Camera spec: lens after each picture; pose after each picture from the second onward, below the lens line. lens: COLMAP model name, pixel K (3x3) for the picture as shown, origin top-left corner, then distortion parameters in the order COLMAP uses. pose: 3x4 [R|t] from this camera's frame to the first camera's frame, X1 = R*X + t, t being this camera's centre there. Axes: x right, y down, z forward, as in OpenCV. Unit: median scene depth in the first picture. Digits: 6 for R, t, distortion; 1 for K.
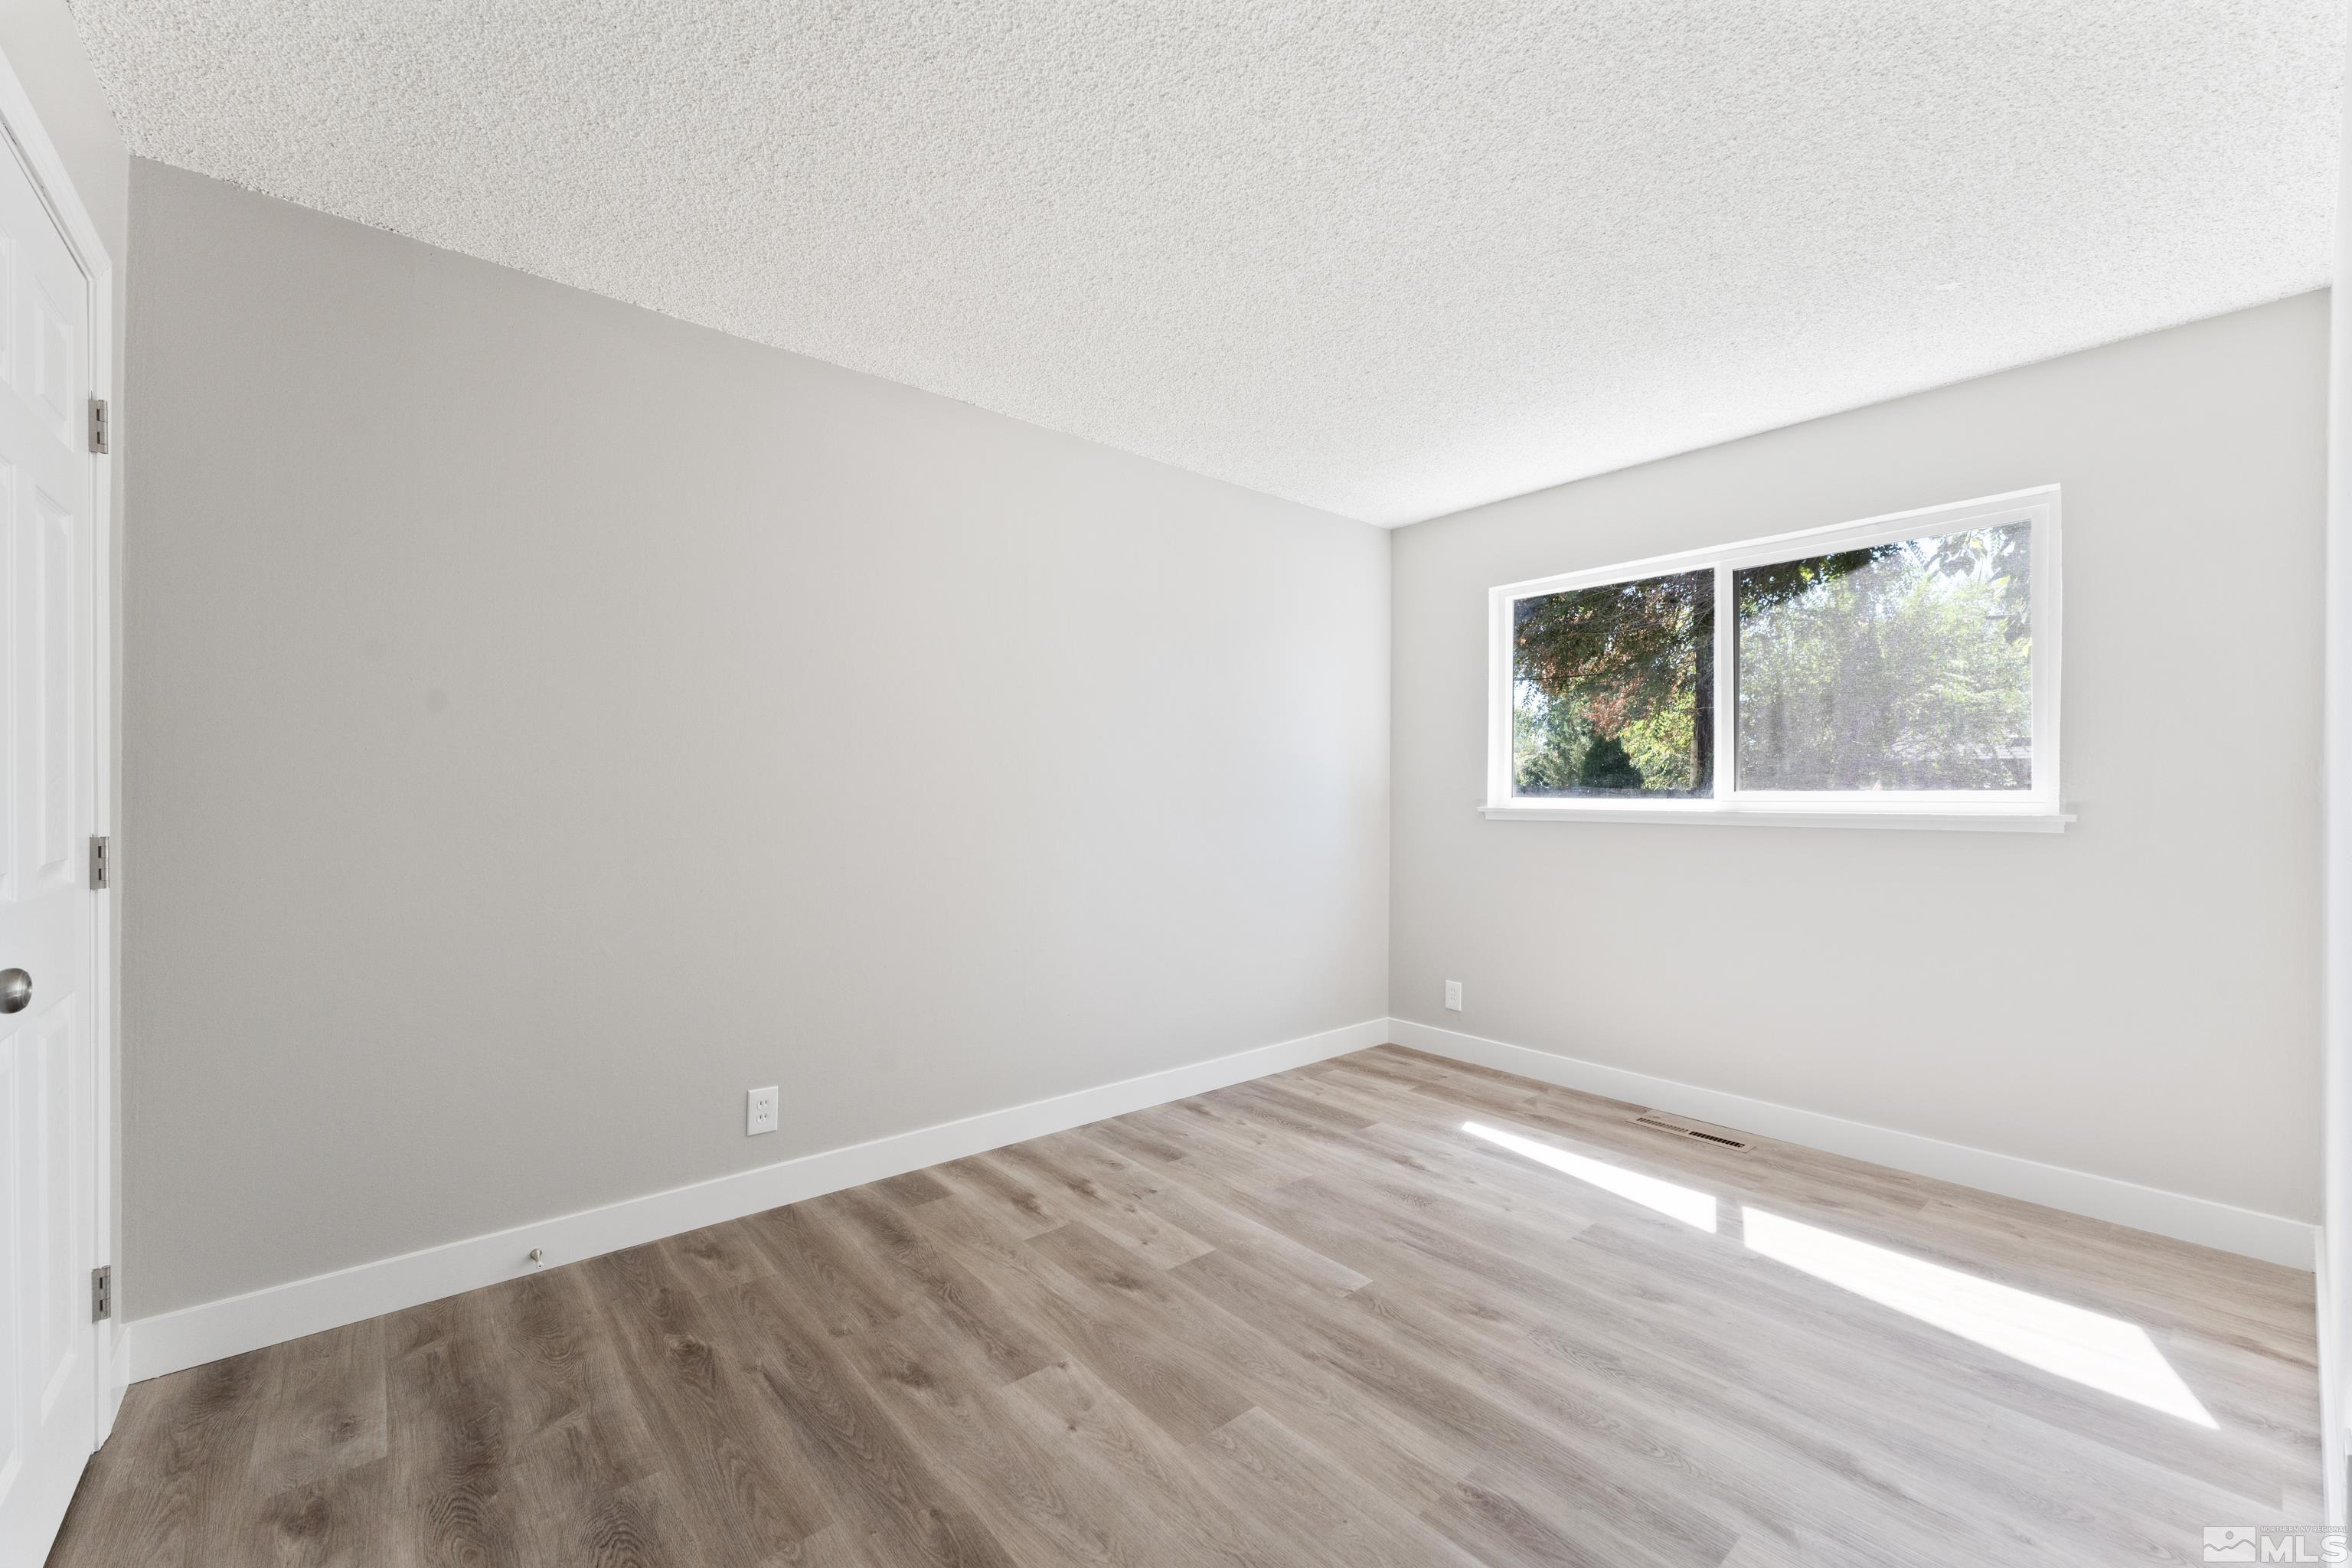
lens RADIAL K [[938.2, 0, 1172.1], [0, 938.2, 769.4], [0, 0, 1]] dist [-0.000299, -0.000099]
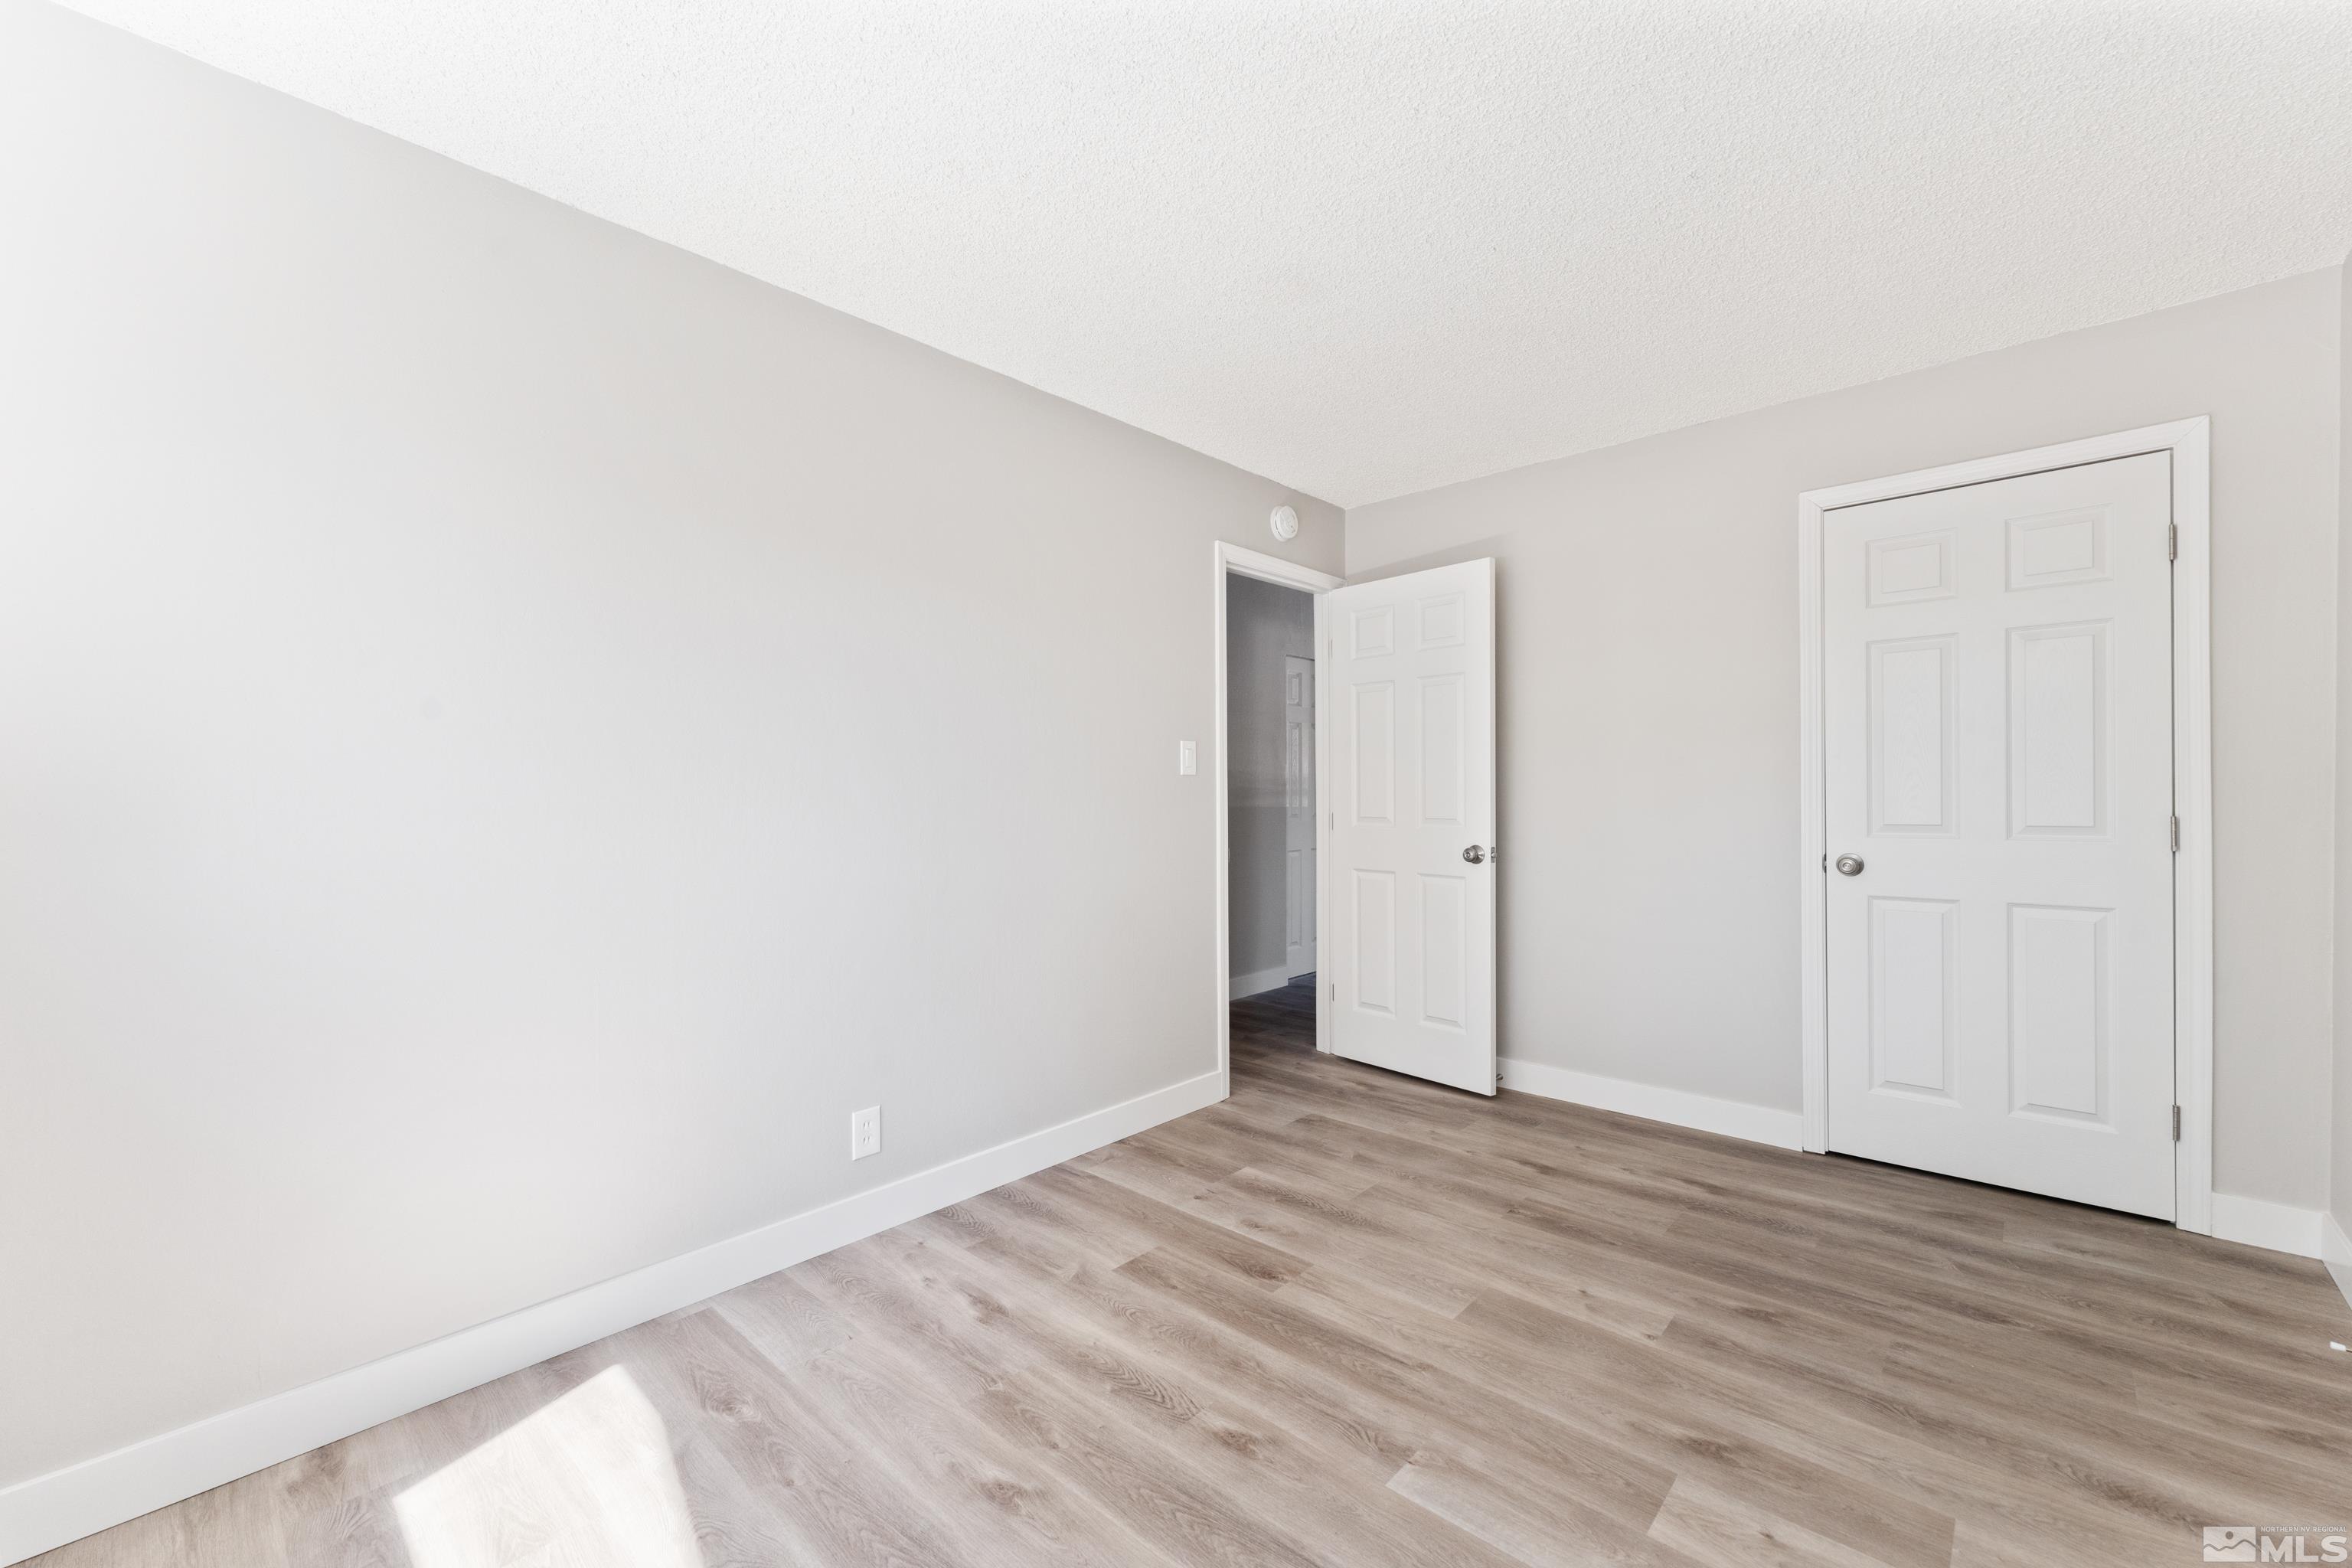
lens RADIAL K [[938.2, 0, 1172.1], [0, 938.2, 769.4], [0, 0, 1]] dist [-0.000299, -0.000099]
pose [[-0.992150, 0.001379, -0.125044, 0.532237], [0.007005, 0.998982, -0.044564, 0.047568], [0.124855, -0.045090, -0.991150, 1.968638]]
